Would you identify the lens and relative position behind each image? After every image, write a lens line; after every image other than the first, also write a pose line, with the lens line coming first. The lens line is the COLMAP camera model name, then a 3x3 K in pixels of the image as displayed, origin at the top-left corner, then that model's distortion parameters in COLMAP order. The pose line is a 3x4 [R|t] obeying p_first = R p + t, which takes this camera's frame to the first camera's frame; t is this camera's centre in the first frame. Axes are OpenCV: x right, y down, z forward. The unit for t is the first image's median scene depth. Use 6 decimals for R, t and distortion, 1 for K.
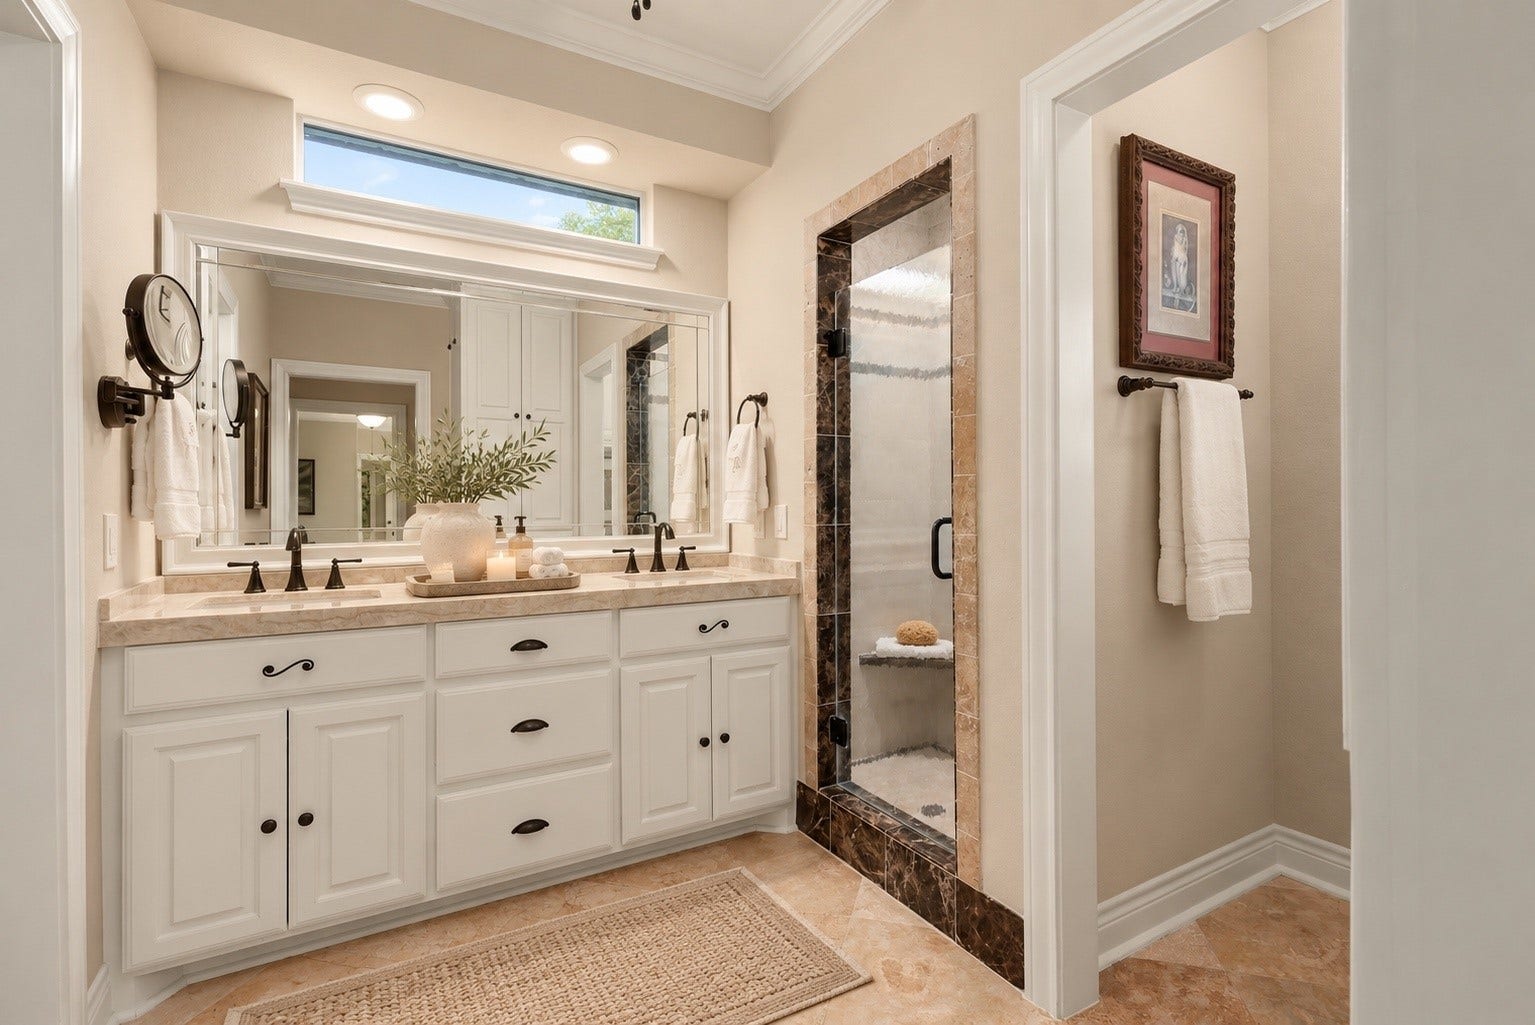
lens RADIAL K [[707.0, 0, 769.0], [0, 707.0, 508.9], [0, 0, 1]] dist [0.002539, -0.000300]
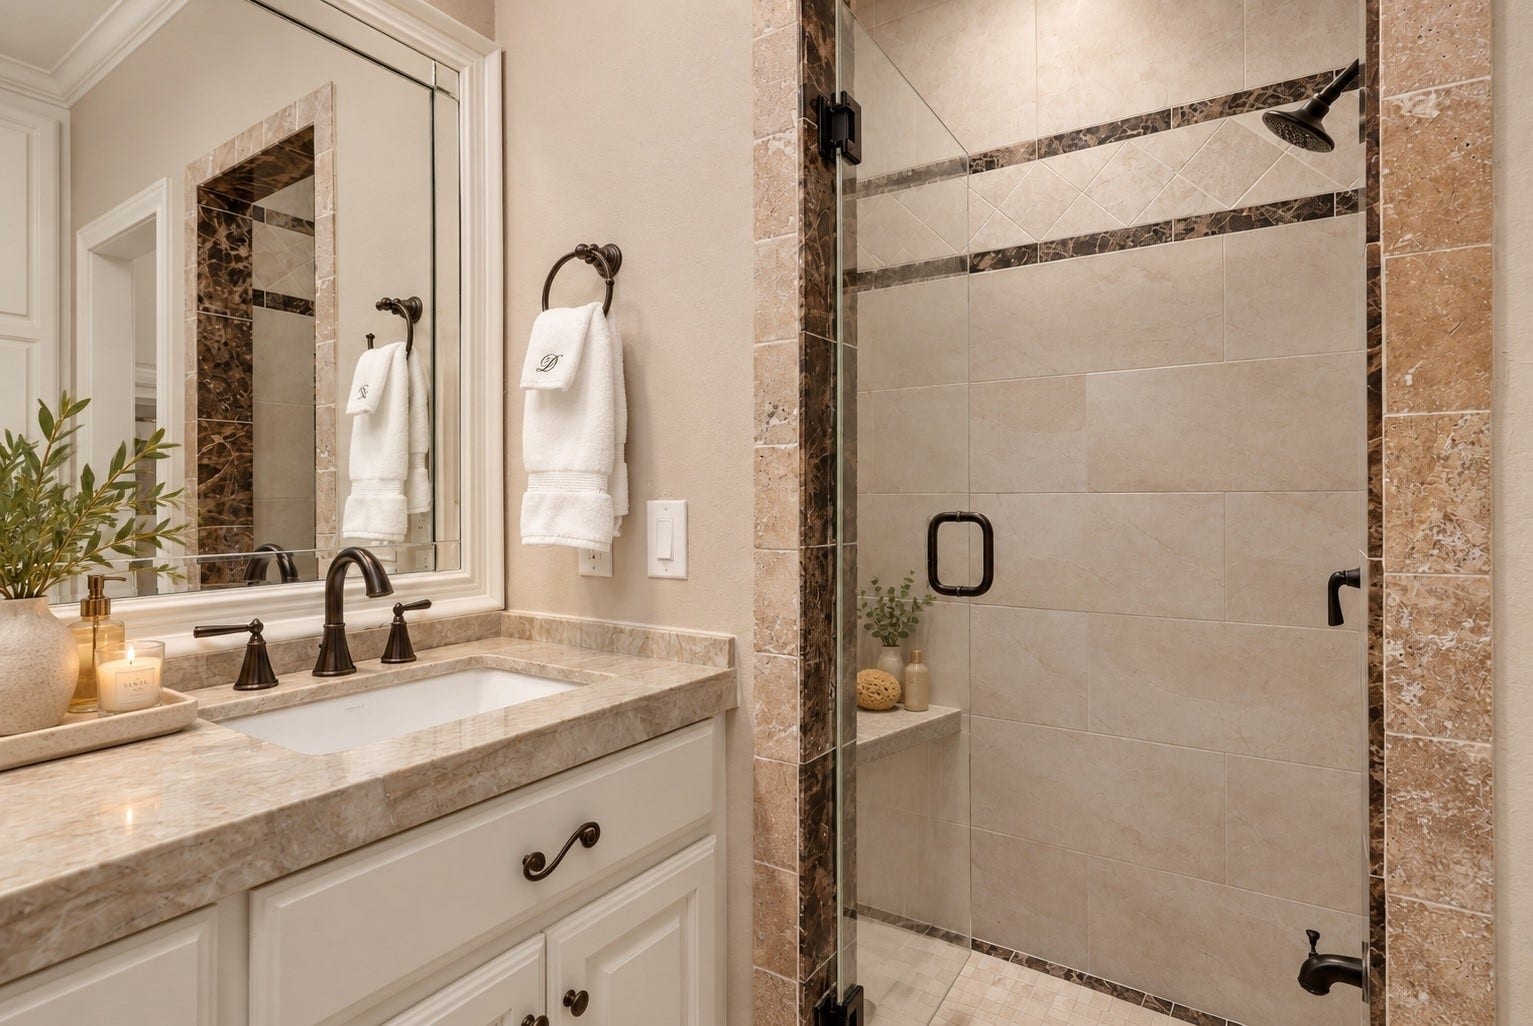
lens RADIAL K [[768.4, 0, 761.7], [0, 768.4, 507.0], [0, 0, 1]] dist [-0.000828, -0.000782]
pose [[0.894891, -0.001028, 0.446283, -0.136267], [0.000783, 0.999999, 0.000732, -0.002557], [-0.446283, -0.000306, 0.894892, 0.528836]]
